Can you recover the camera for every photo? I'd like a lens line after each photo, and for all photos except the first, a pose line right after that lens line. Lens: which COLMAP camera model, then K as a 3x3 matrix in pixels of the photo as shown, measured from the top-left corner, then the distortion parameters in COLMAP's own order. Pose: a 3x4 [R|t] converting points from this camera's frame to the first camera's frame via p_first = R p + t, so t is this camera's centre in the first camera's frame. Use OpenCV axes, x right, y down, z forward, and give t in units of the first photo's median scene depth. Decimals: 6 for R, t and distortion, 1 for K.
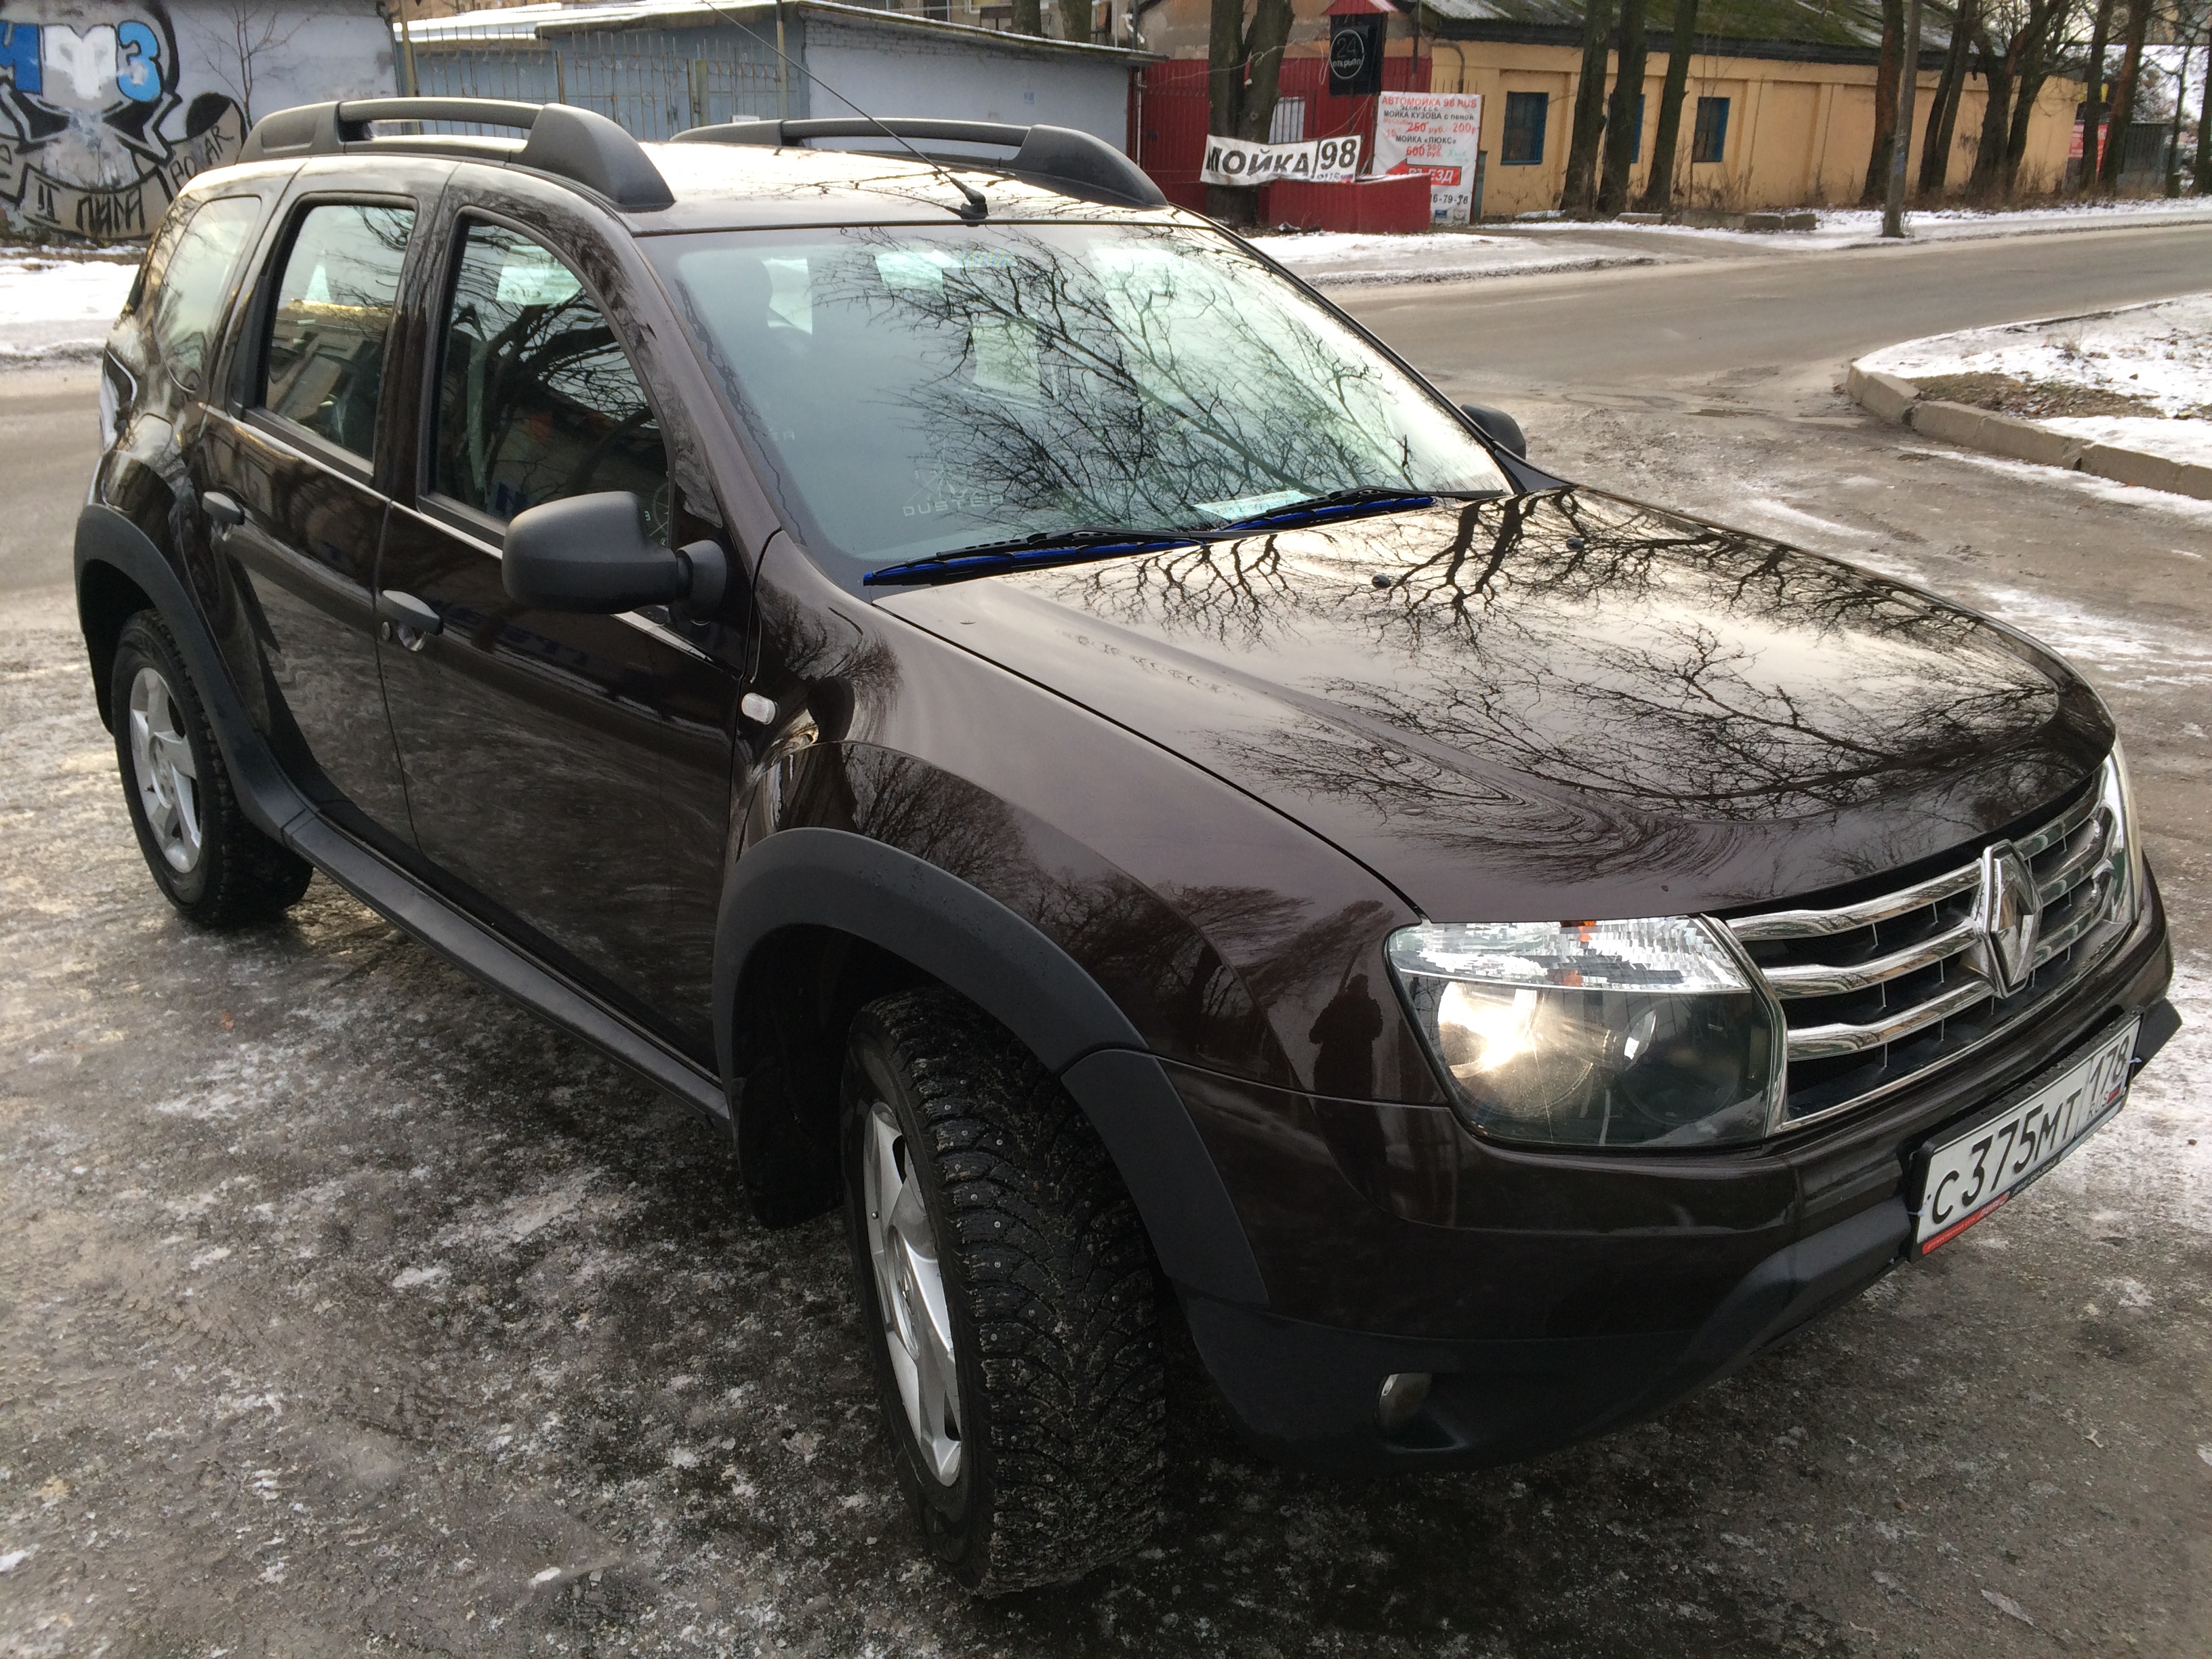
lens RADIAL K [[1859.1, 0, 1090.6], [0, 1859.1, 828.9], [0, 0, 1]] dist [0.093060, -0.105206]
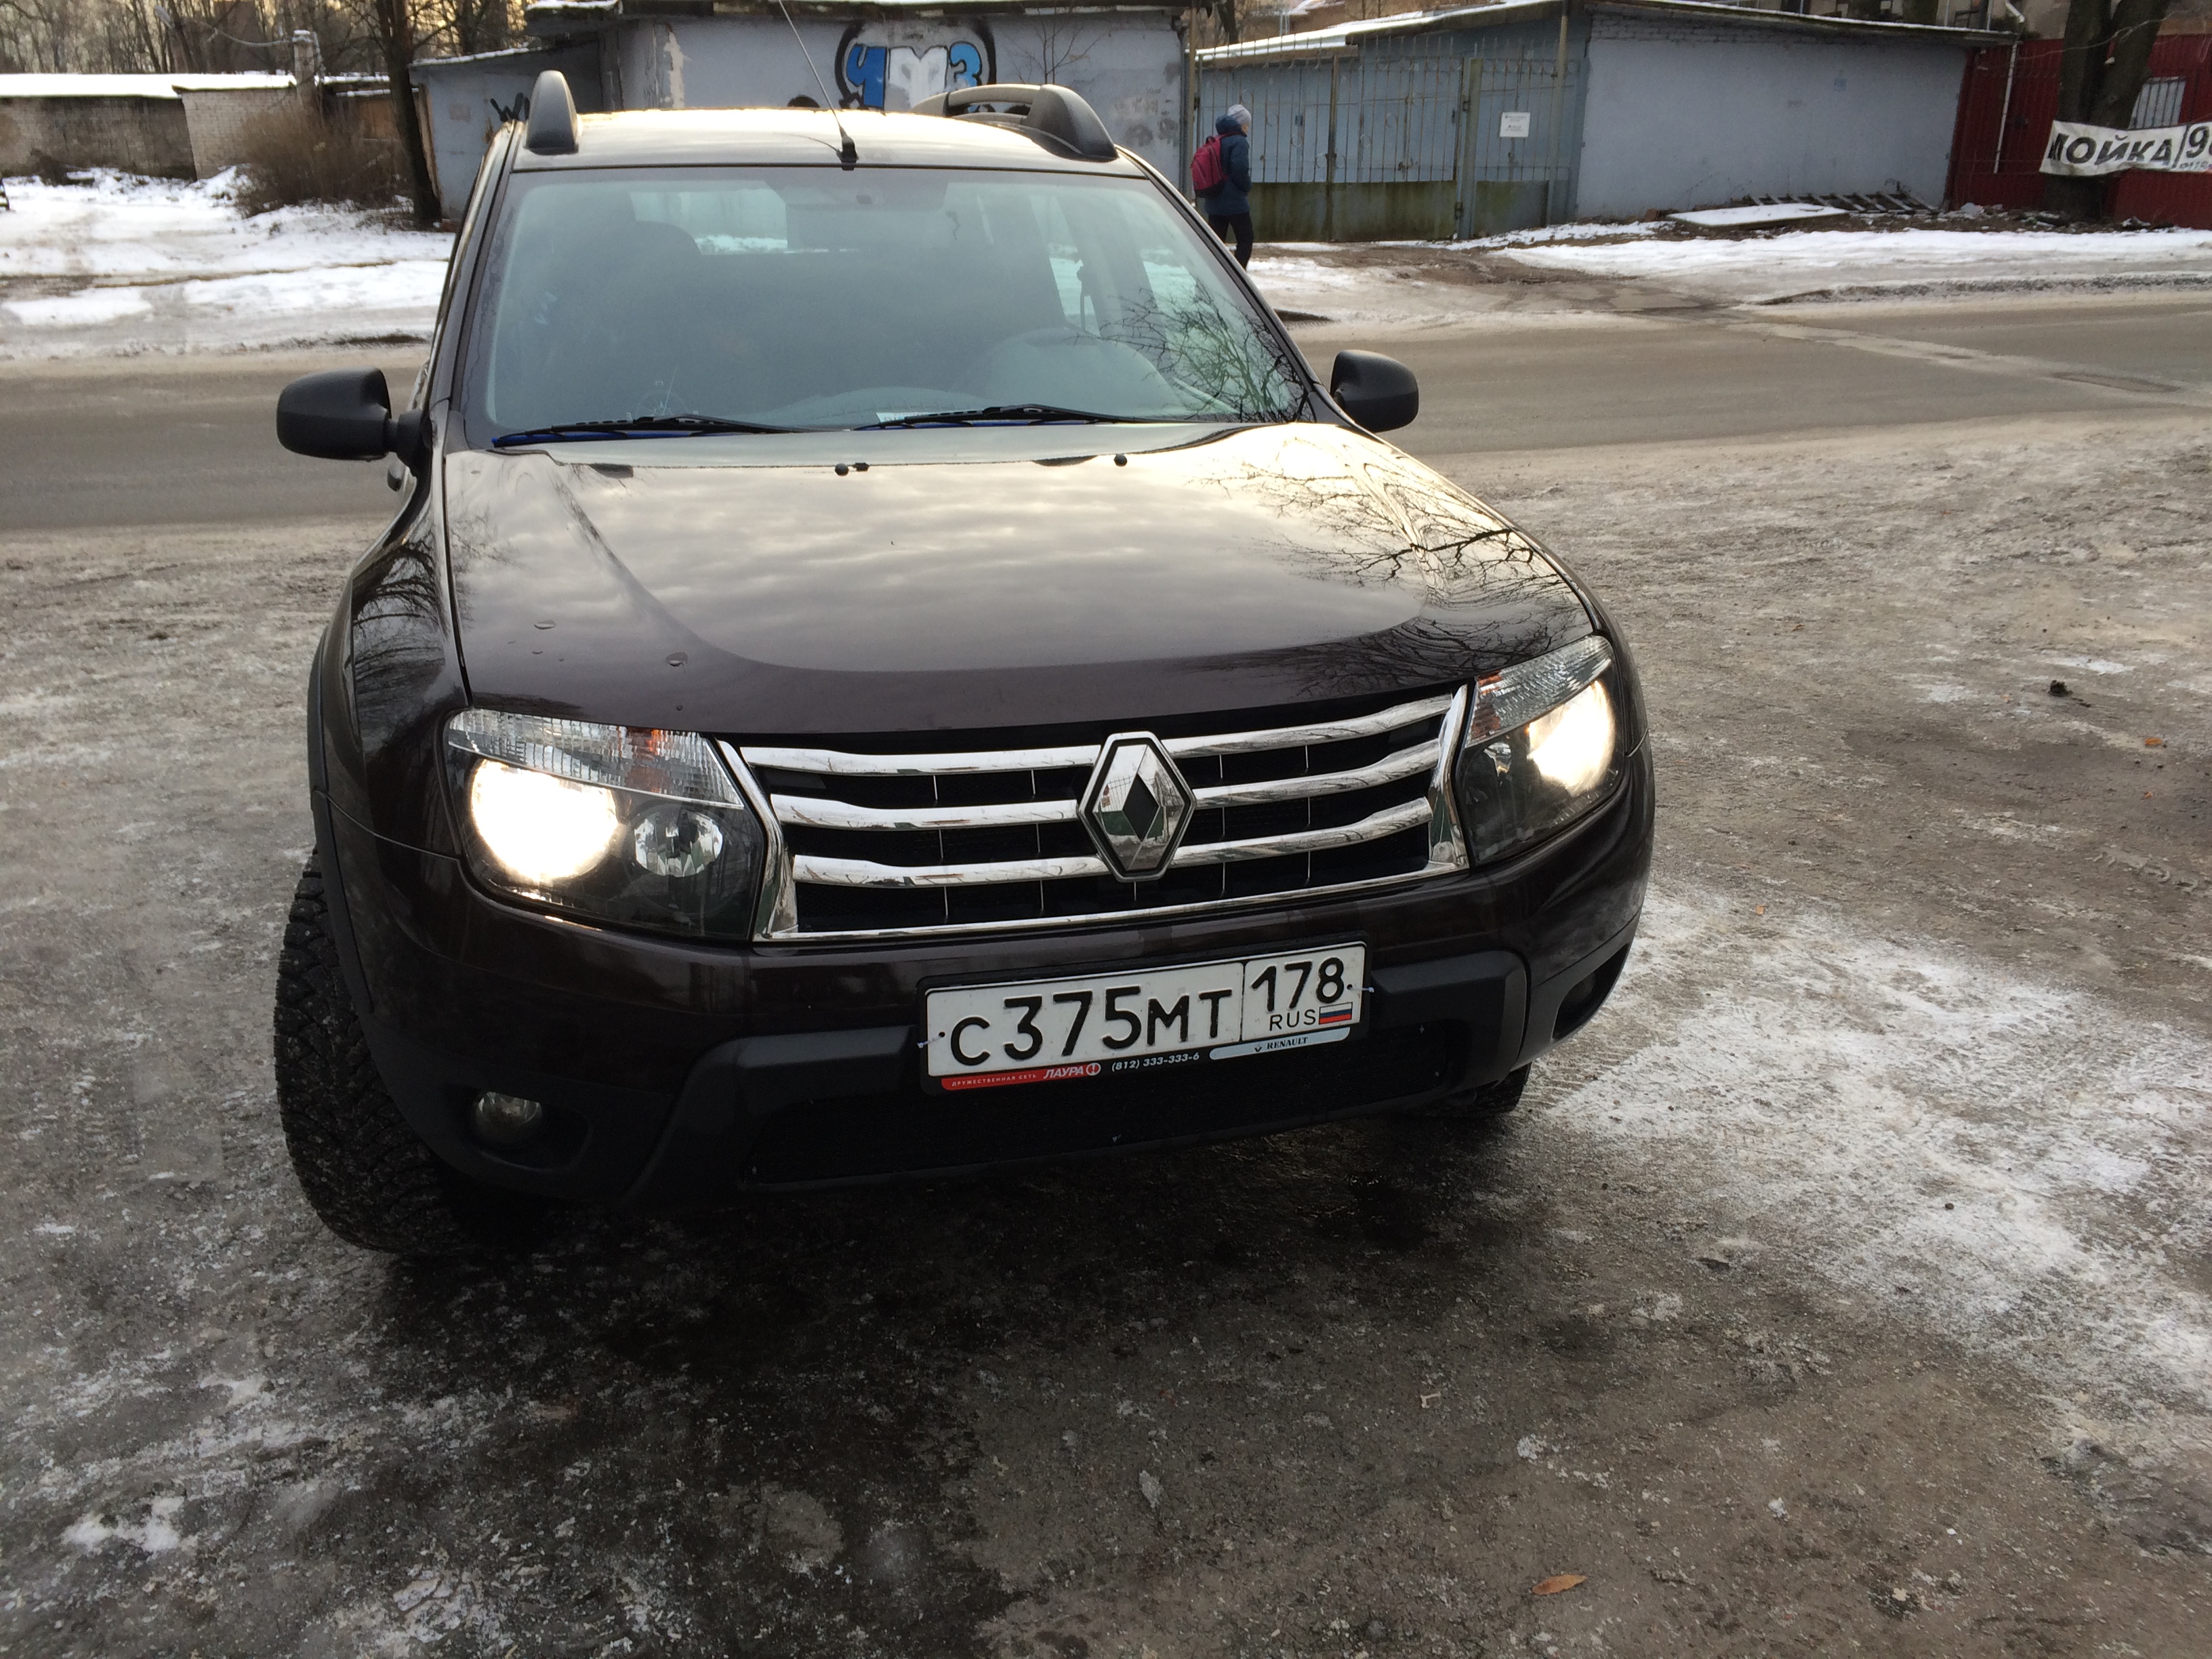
lens RADIAL K [[1859.1, 0, 1090.6], [0, 1859.1, 828.9], [0, 0, 1]] dist [0.093060, -0.105206]
pose [[0.905841, 0.135896, -0.401229, 0.057909], [-0.136734, 0.990248, 0.026698, 0.002292], [0.400944, 0.030677, 0.915589, 0.003031]]
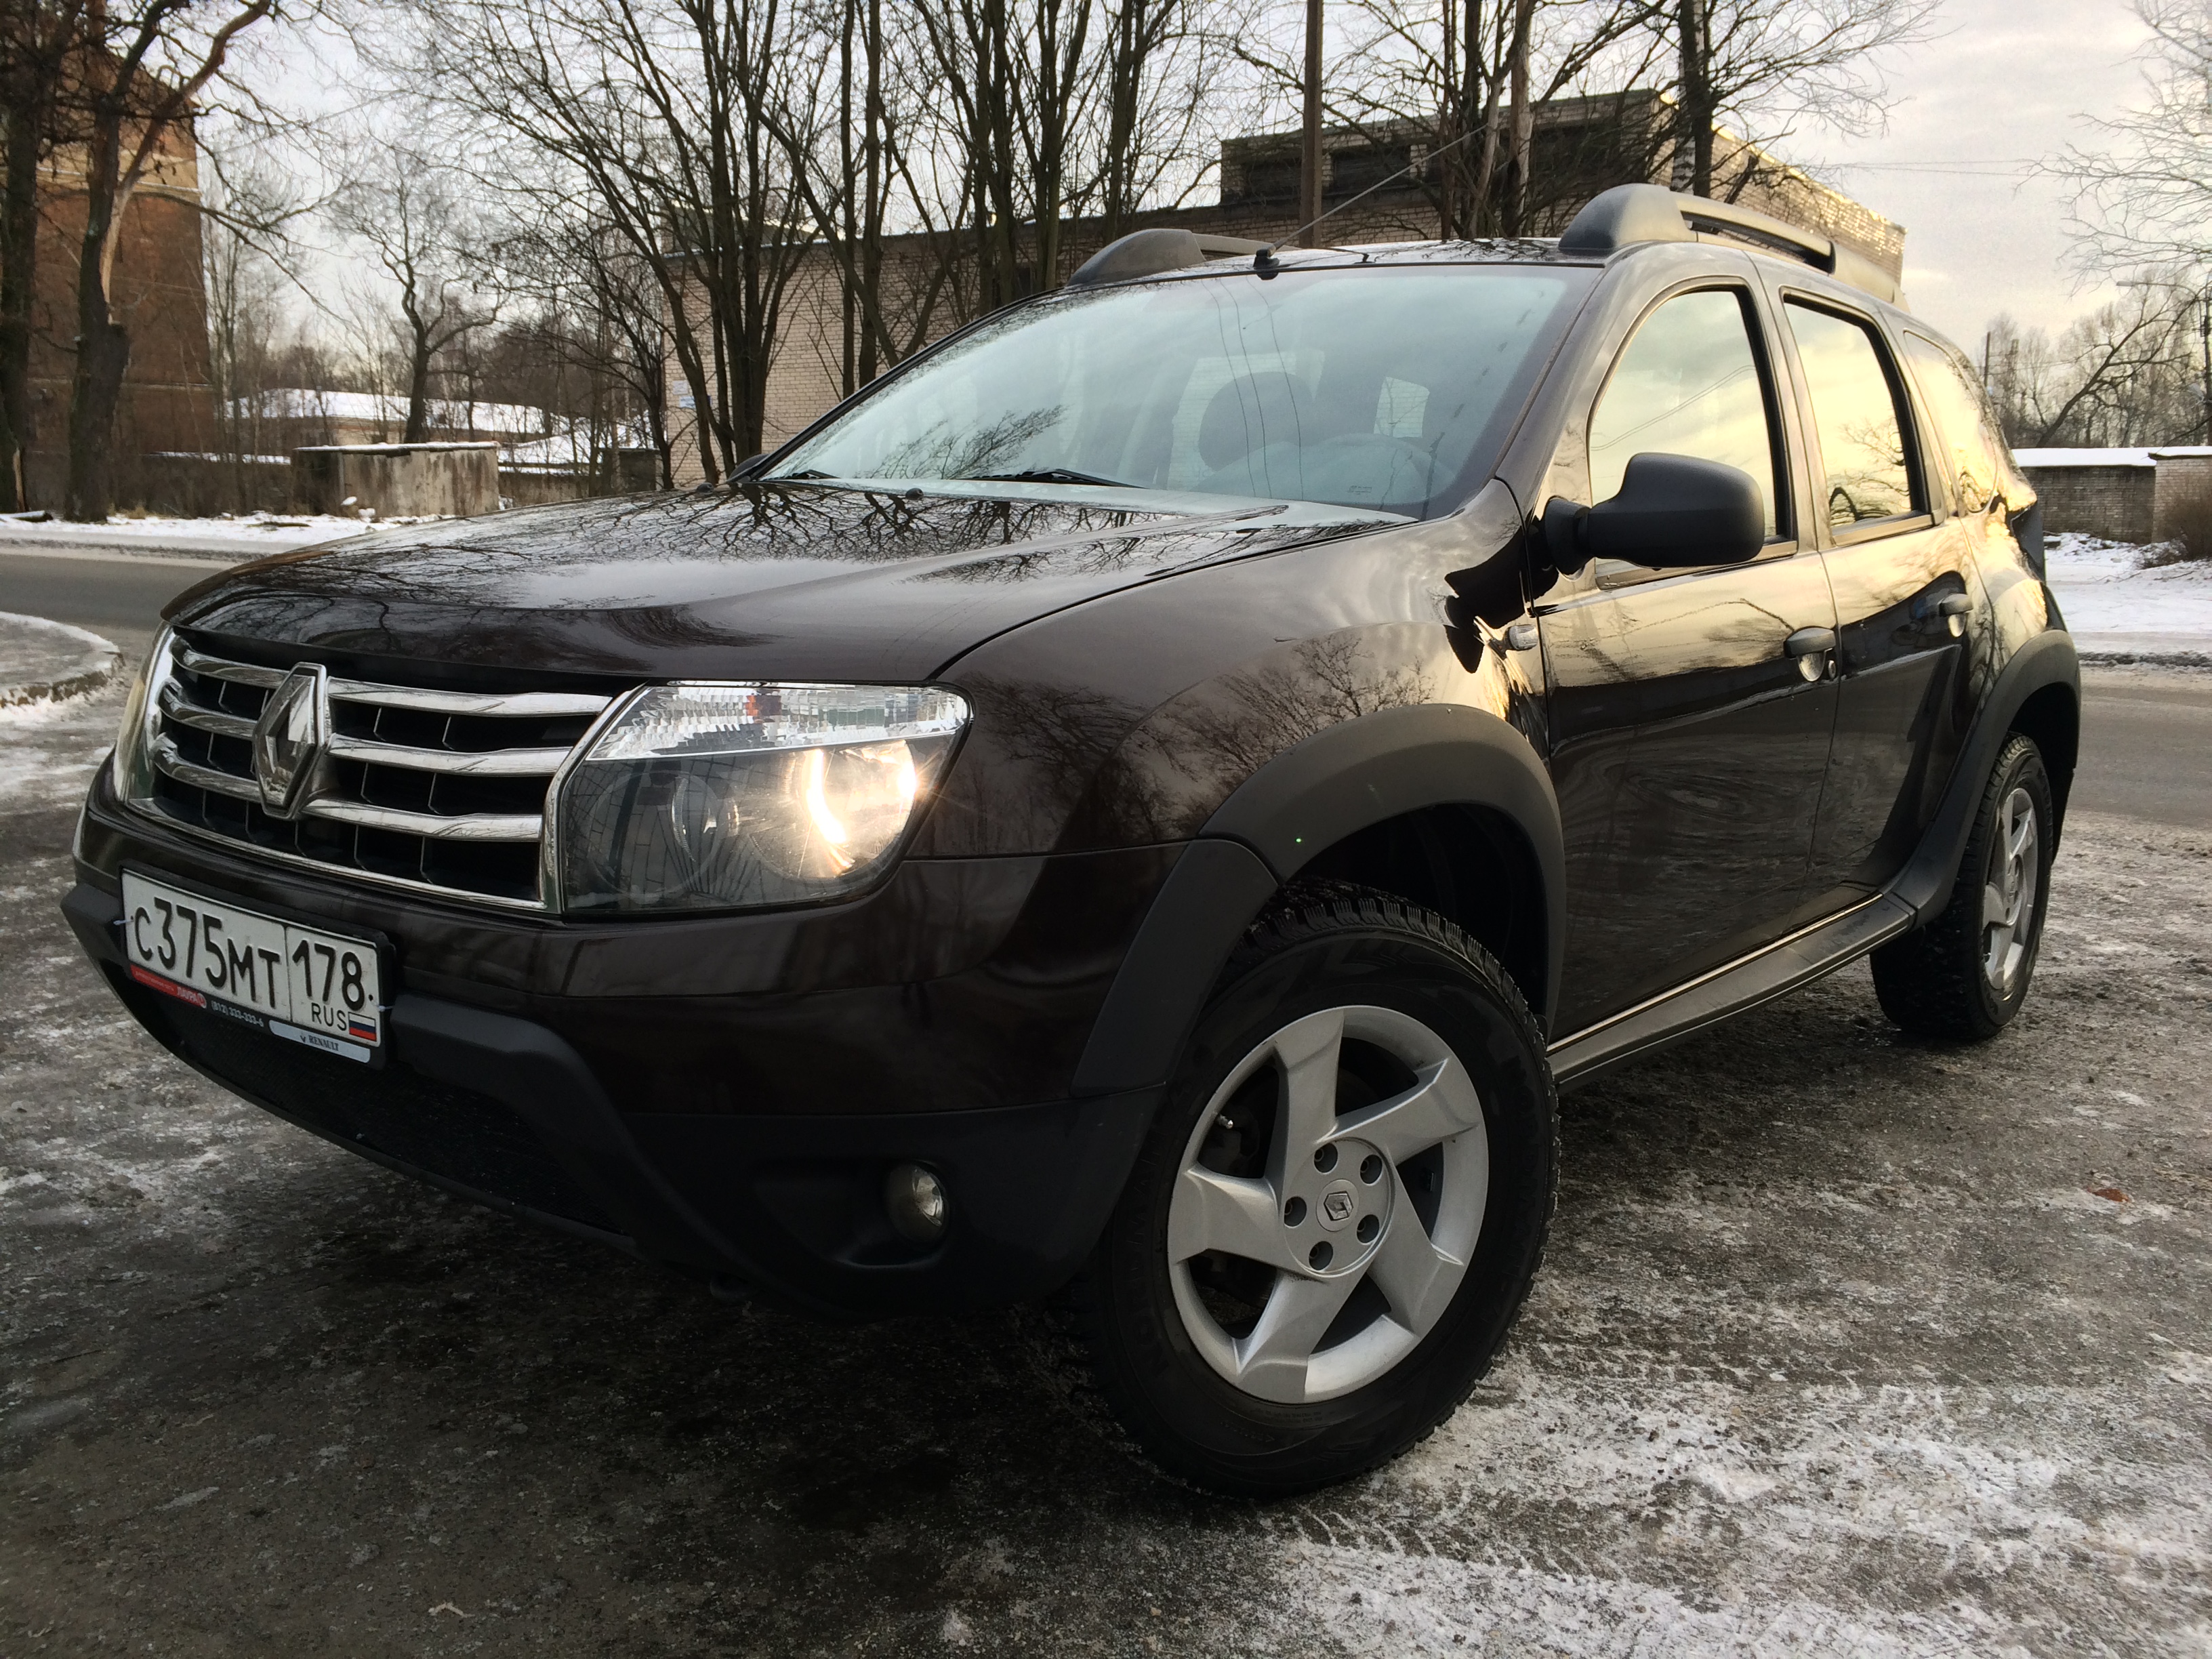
lens RADIAL K [[1859.1, 0, 1090.6], [0, 1859.1, 828.9], [0, 0, 1]] dist [0.093060, -0.105206]
pose [[0.161160, 0.157248, -0.974320, 0.100781], [-0.347524, 0.933037, 0.093102, -0.009875], [0.923718, 0.323596, 0.205016, 0.080446]]
